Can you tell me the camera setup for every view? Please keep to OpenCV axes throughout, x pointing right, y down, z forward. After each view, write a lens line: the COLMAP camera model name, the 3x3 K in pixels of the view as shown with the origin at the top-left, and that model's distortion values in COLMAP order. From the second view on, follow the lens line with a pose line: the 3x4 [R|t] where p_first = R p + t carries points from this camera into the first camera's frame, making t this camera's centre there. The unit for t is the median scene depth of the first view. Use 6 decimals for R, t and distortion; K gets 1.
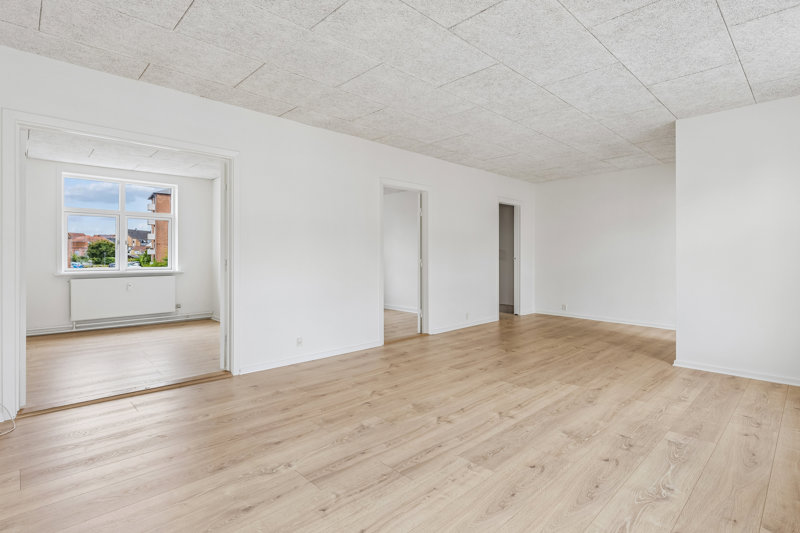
lens RADIAL K [[410.7, 0, 398.0], [0, 410.7, 263.7], [0, 0, 1]] dist [0.003266, 0.000040]
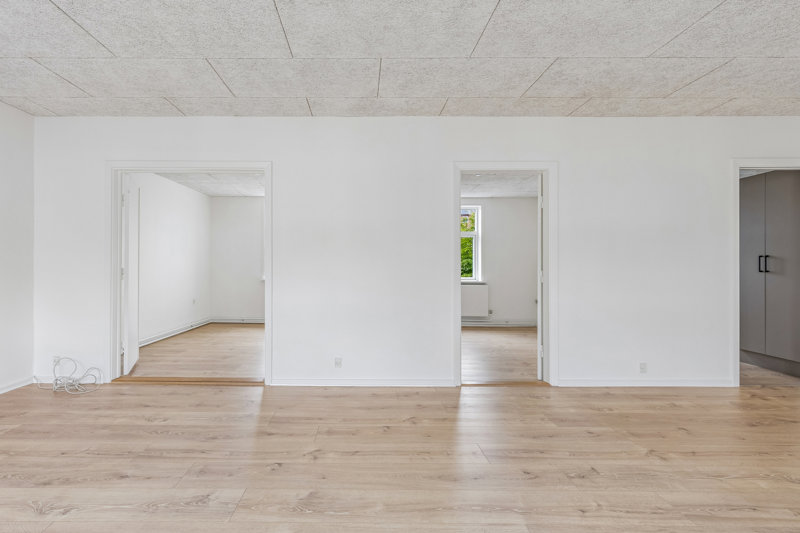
lens RADIAL K [[376.9, 0, 402.0], [0, 376.9, 263.7], [0, 0, 1]] dist [0.007758, -0.000525]
pose [[0.709242, -0.007815, -0.704921, 0.065079], [-0.015756, 0.999513, -0.026934, -0.000334], [0.704789, 0.030210, 0.708774, 0.077828]]
